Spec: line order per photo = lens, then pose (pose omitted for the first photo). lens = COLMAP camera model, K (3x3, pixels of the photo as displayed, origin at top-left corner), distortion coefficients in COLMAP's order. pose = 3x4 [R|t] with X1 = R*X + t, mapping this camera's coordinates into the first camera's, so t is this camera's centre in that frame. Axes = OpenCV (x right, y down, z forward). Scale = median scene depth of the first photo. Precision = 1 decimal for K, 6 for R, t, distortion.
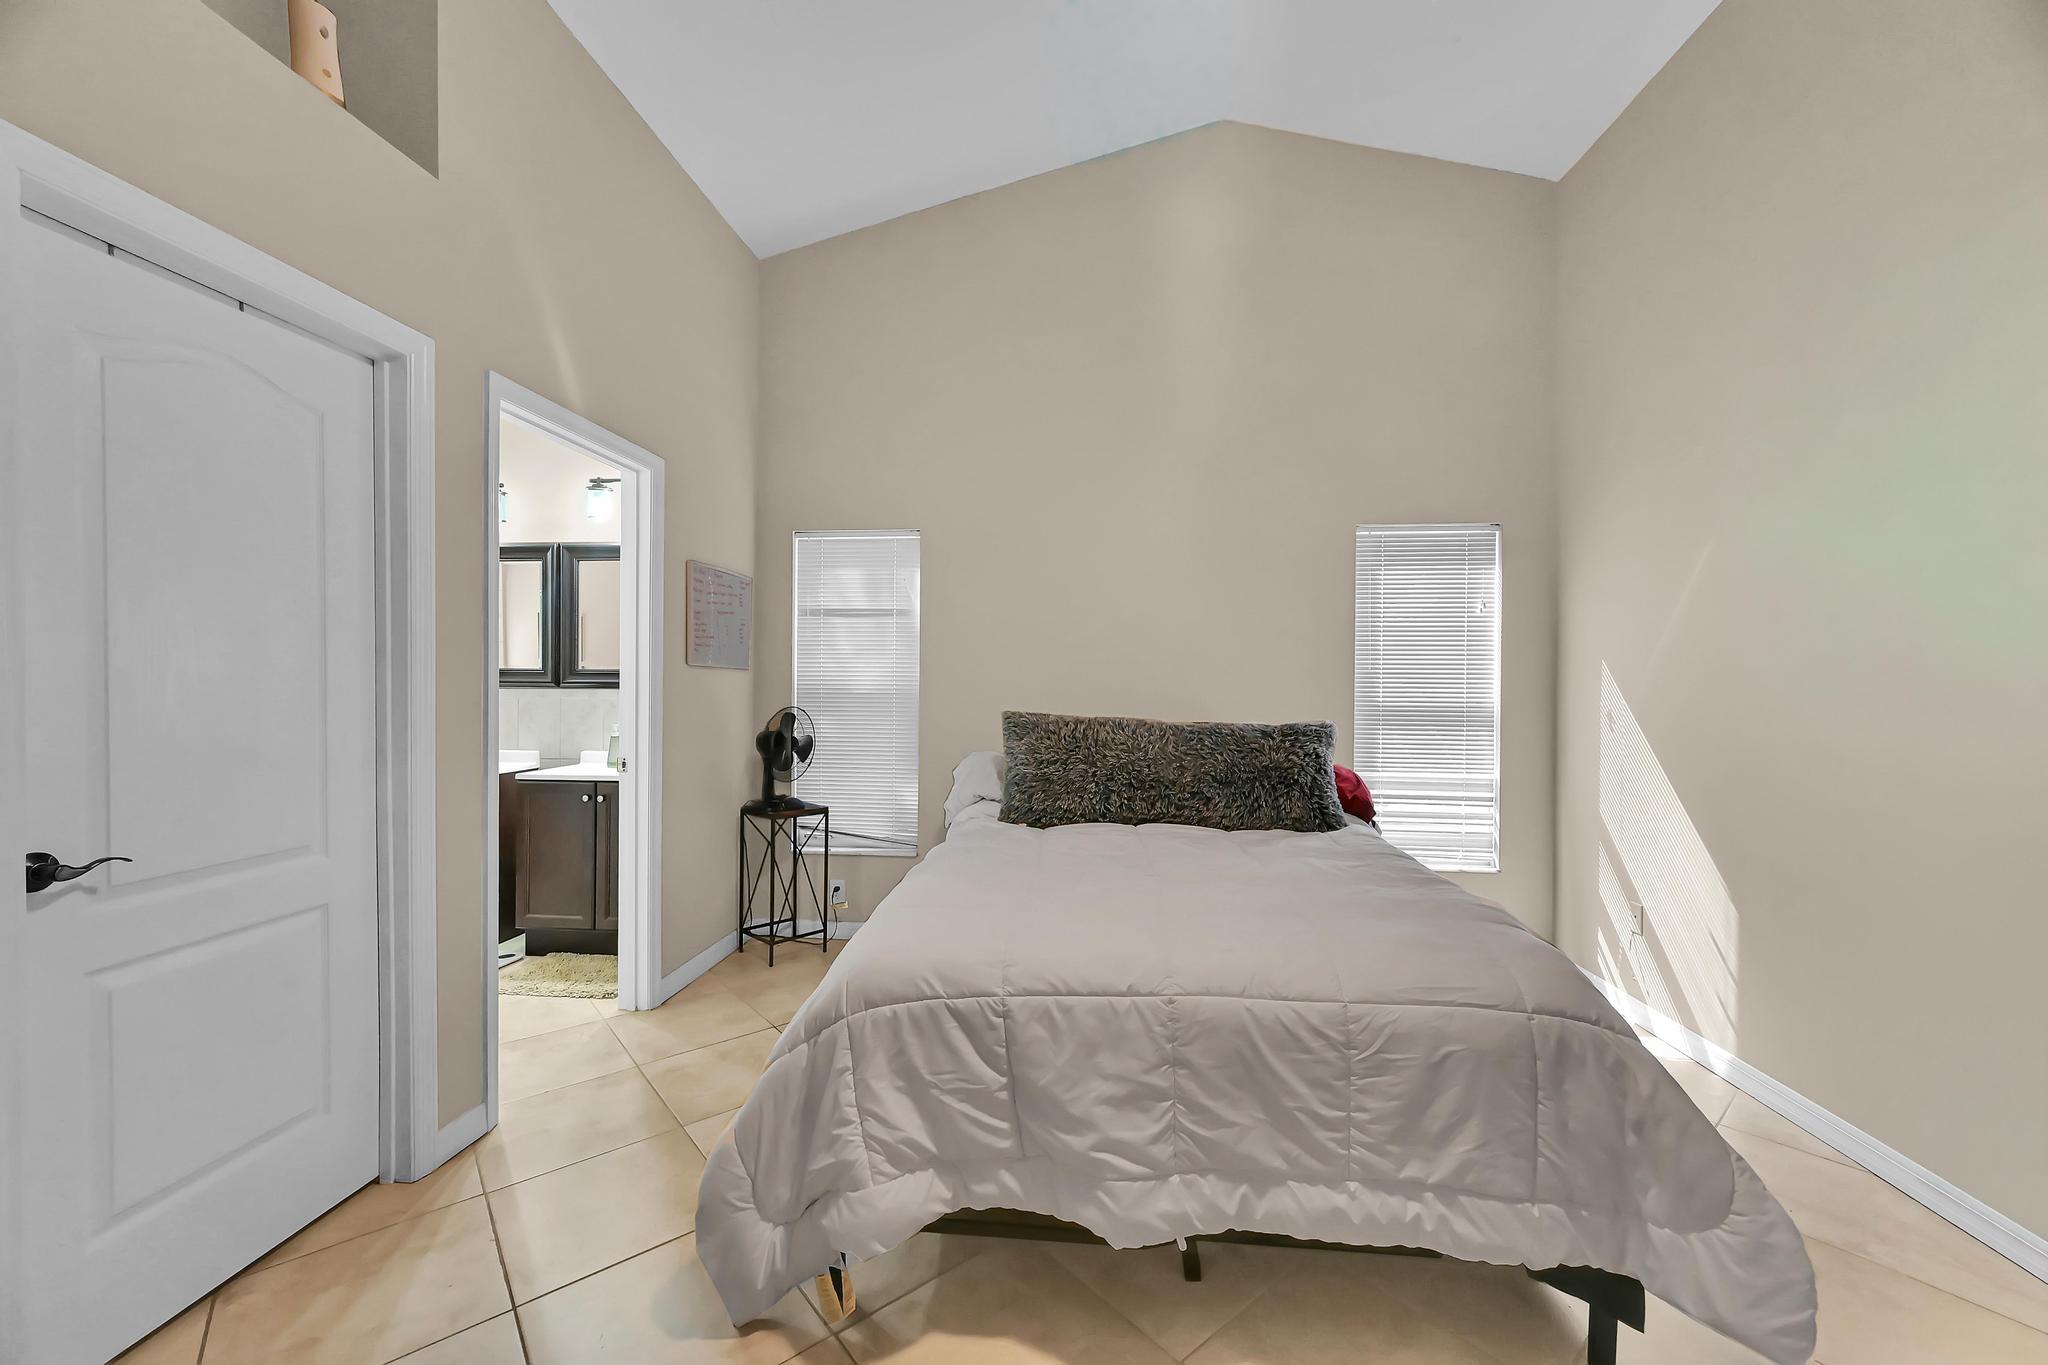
lens RADIAL K [[809.2, 0, 1020.7], [0, 809.2, 687.1], [0, 0, 1]] dist [-0.000281, 0.000121]
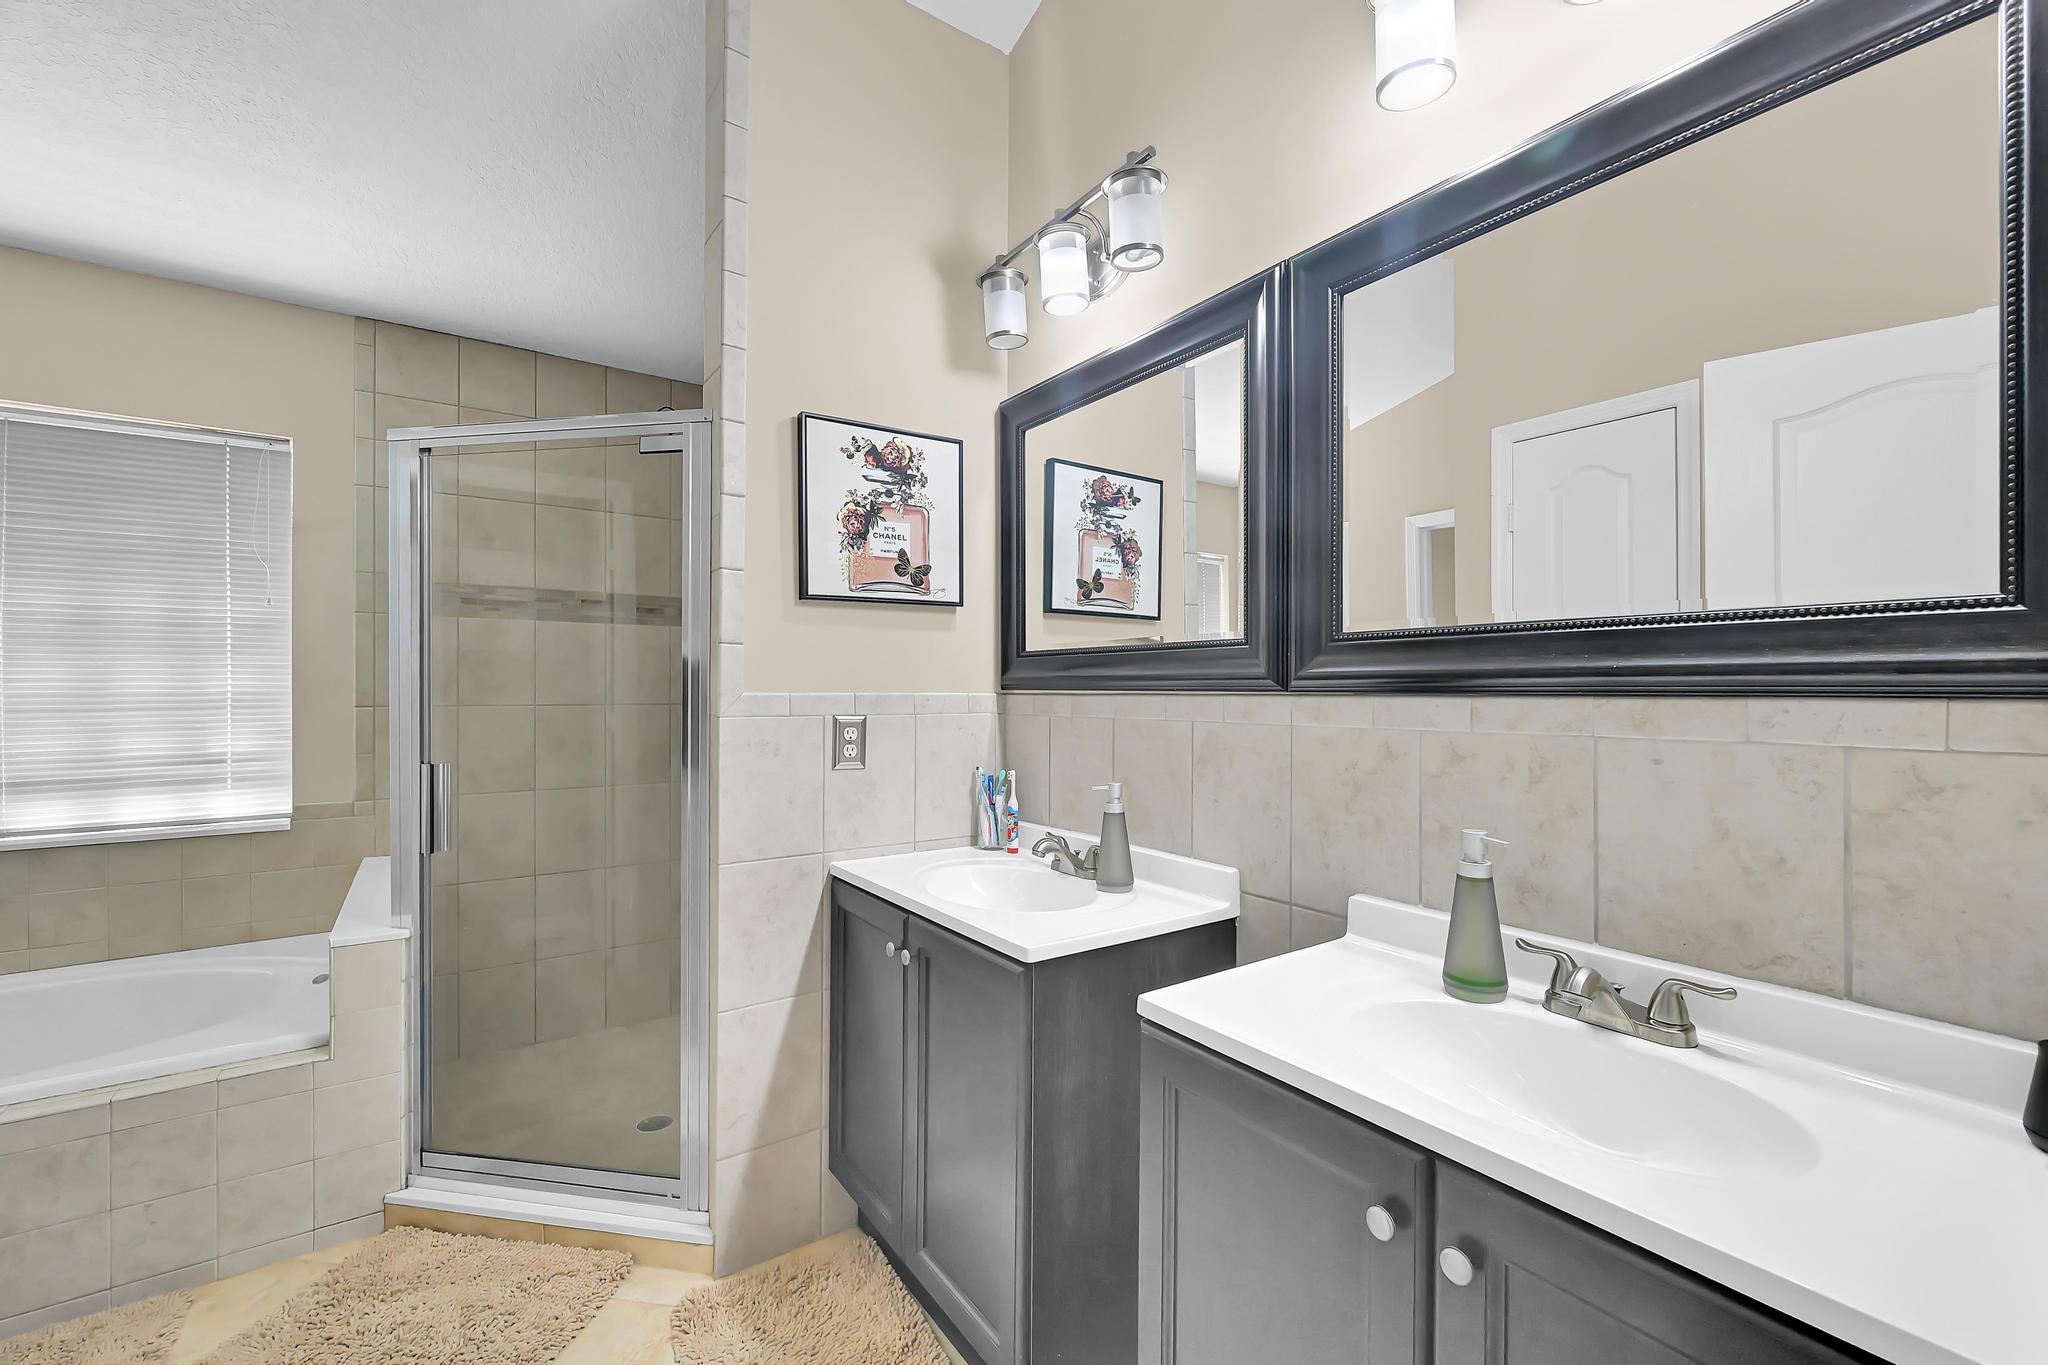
lens RADIAL K [[809.2, 0, 1021.9], [0, 809.2, 689.2], [0, 0, 1]] dist [-0.000281, 0.000121]
pose [[0.646820, -0.004269, -0.762631, -0.389432], [-0.003750, 0.999954, -0.008778, 0.002678], [0.762633, 0.008538, 0.646775, 0.705599]]
